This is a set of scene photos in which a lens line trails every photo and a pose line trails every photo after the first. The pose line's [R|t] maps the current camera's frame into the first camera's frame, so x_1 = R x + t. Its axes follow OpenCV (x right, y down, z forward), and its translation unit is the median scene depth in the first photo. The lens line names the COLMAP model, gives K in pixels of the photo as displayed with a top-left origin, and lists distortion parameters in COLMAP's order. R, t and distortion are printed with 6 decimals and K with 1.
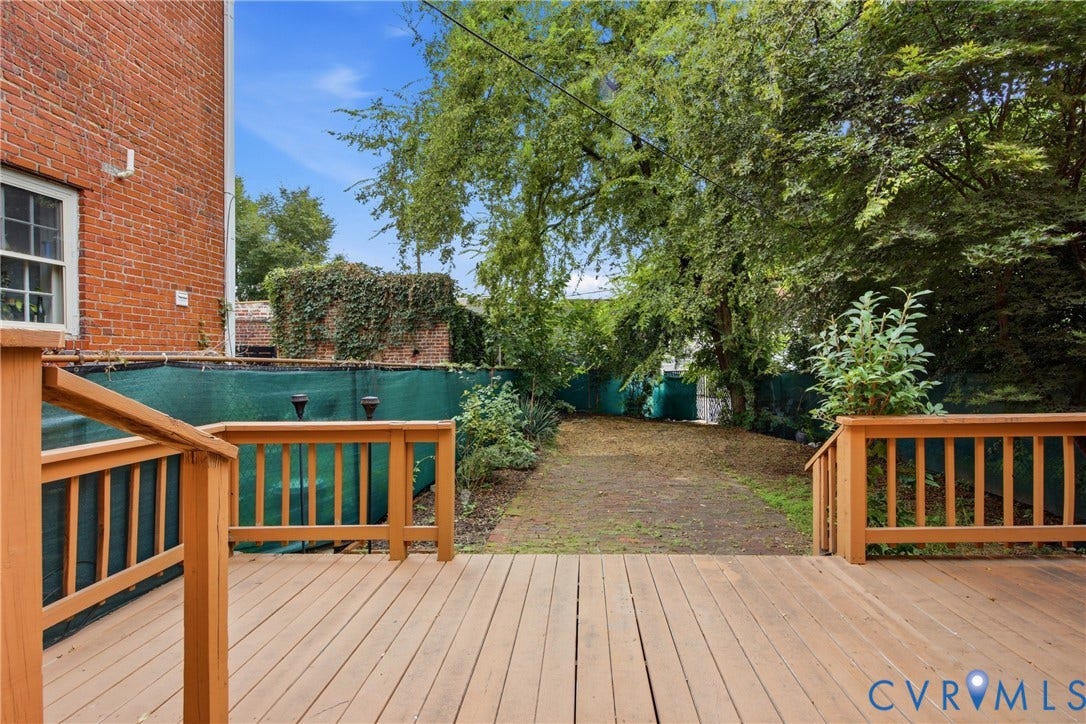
lens RADIAL K [[524.9, 0, 542.4], [0, 524.9, 363.9], [0, 0, 1]] dist [-0.001365, 0.000385]
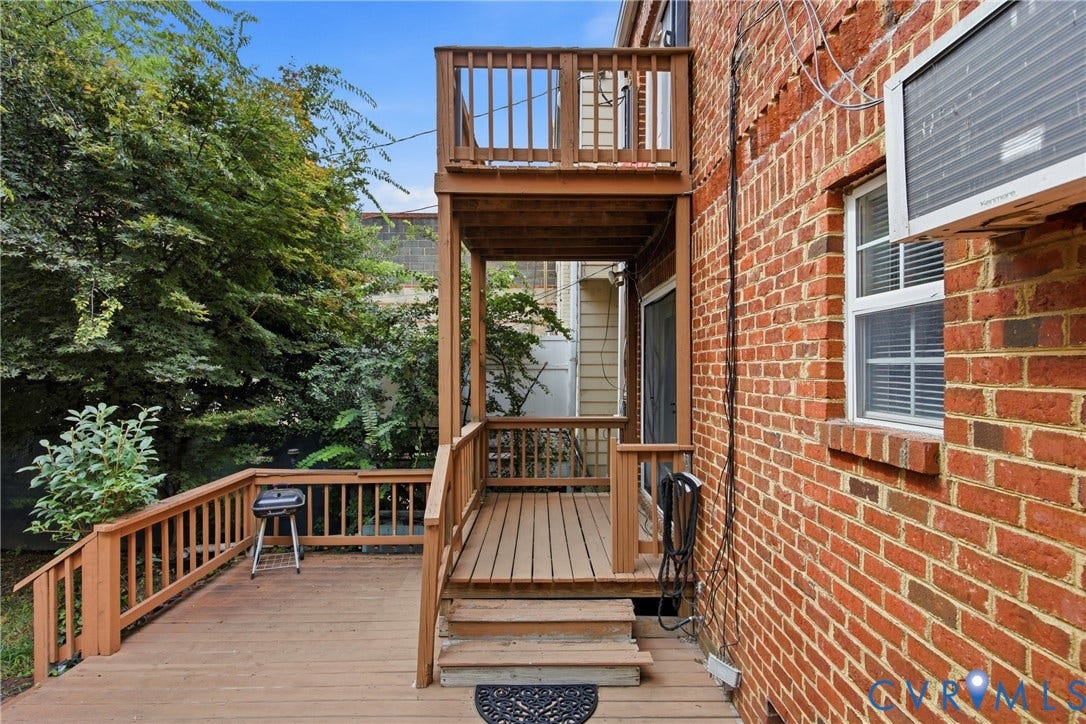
lens RADIAL K [[524.9, 0, 542.5], [0, 524.9, 365.5], [0, 0, 1]] dist [-0.001365, 0.000385]
pose [[-0.073136, 0.002001, 0.997320, -0.605971], [-0.002462, 0.999995, -0.002187, -0.241884], [-0.997319, -0.002615, -0.073131, 0.151471]]
